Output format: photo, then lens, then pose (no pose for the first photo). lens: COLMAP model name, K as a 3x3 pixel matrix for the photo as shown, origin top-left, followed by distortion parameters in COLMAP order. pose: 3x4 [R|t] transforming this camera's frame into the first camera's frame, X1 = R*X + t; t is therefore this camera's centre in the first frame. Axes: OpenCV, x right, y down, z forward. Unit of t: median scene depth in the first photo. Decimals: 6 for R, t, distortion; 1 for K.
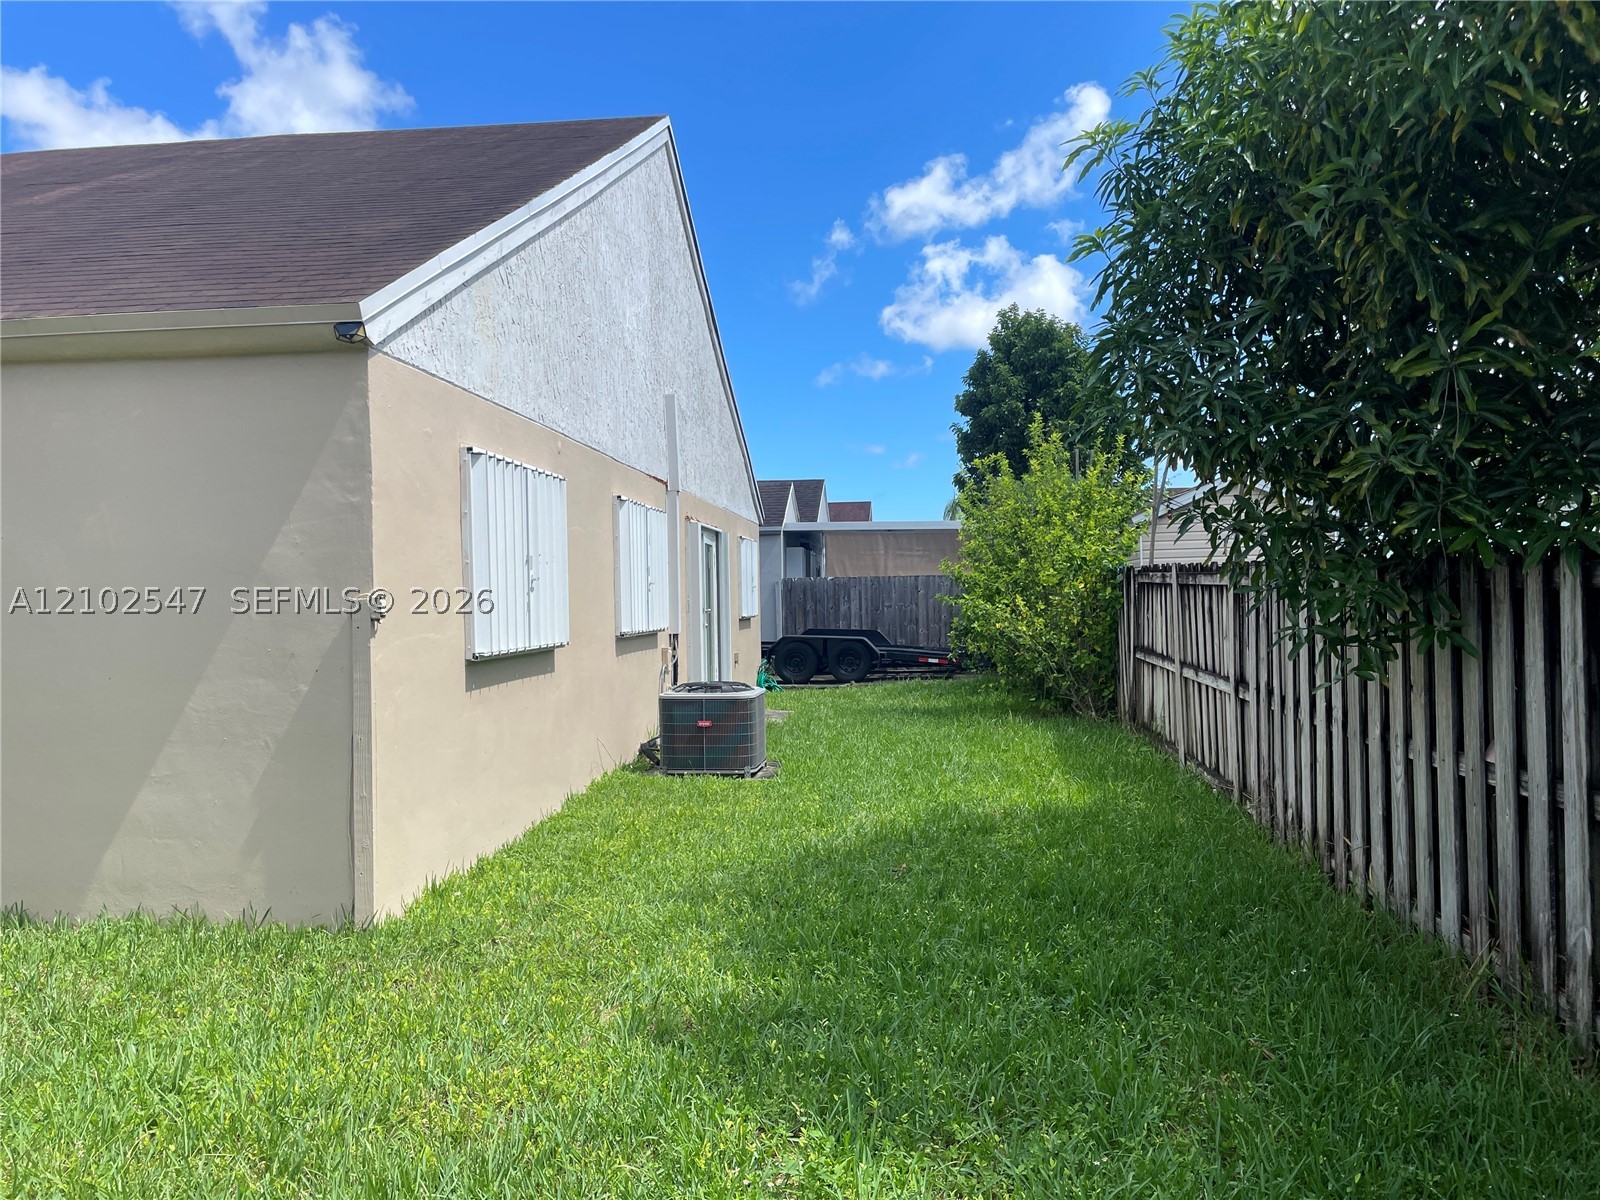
lens RADIAL K [[1226.5, 0, 799.2], [0, 1226.5, 604.3], [0, 0, 1]] dist [0.073742, -0.061667]
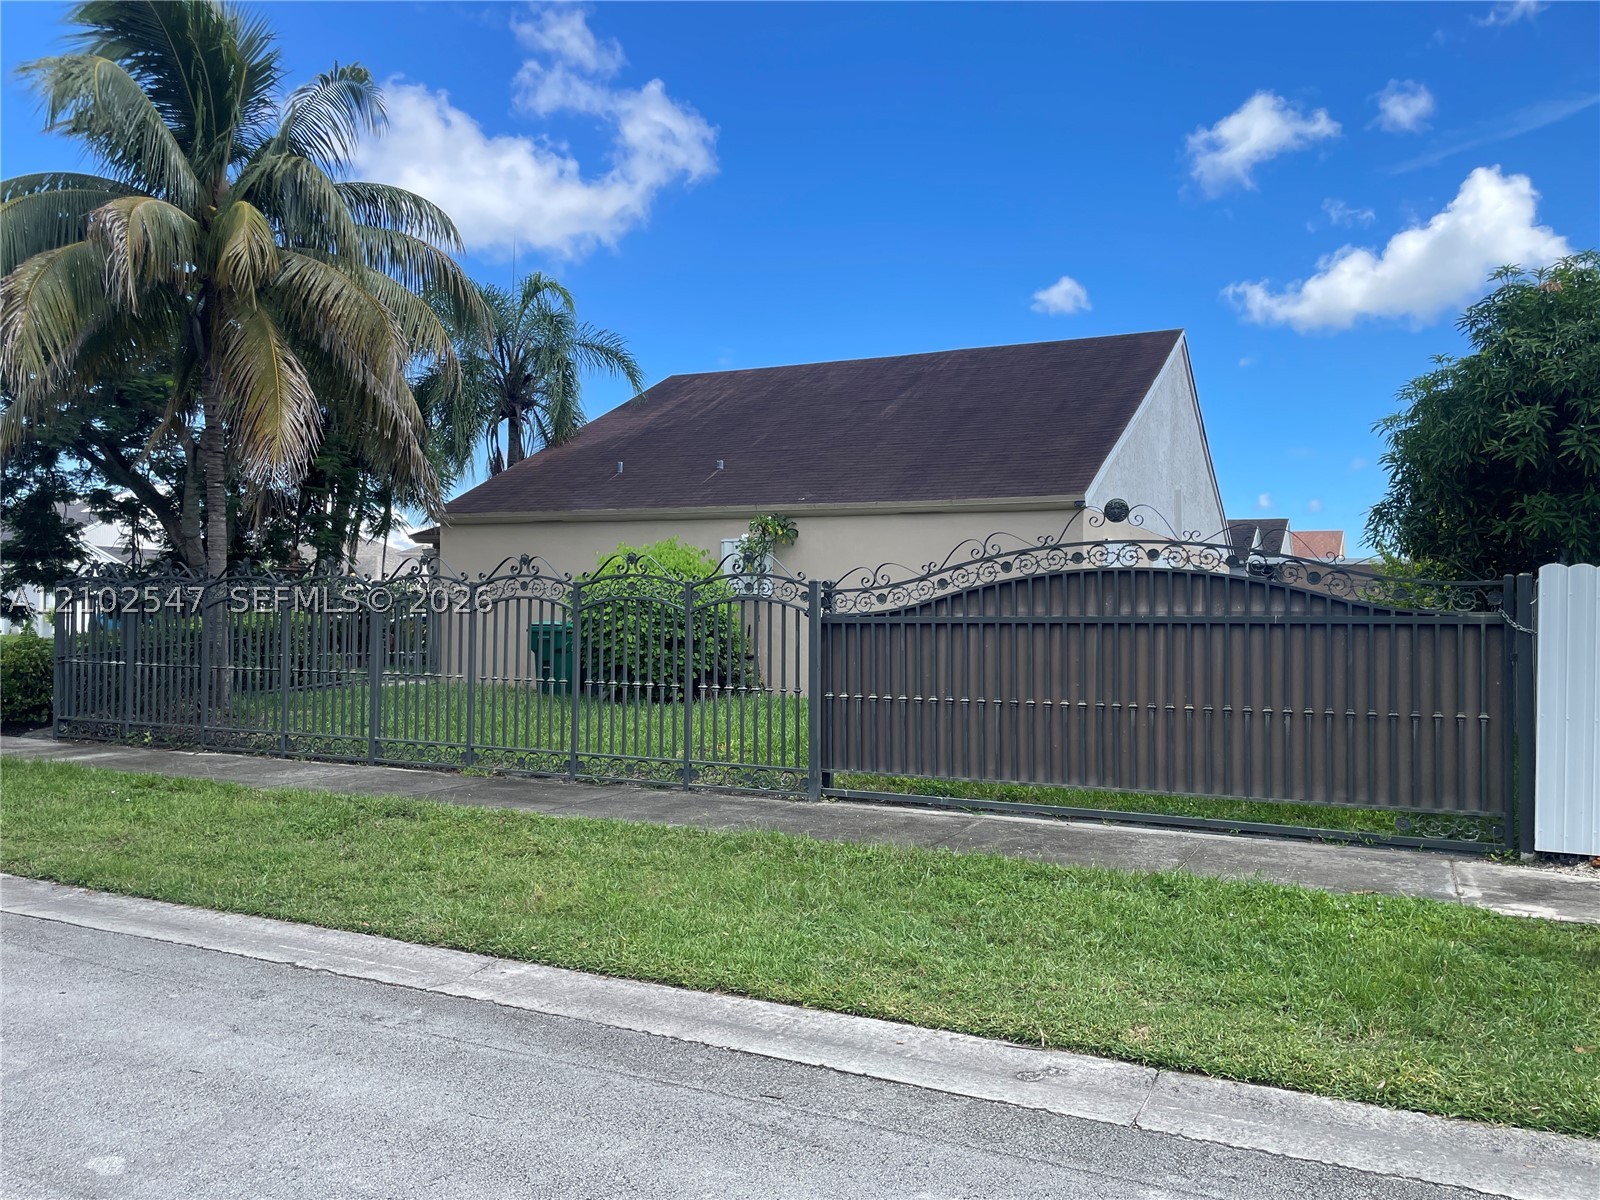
lens RADIAL K [[1226.5, 0, 801.2], [0, 1226.5, 599.2], [0, 0, 1]] dist [0.073742, -0.061667]
pose [[0.934289, 0.033613, -0.354929, 0.047934], [-0.040319, 0.999121, -0.011513, 0.058319], [0.354230, 0.025067, 0.934822, -1.798192]]
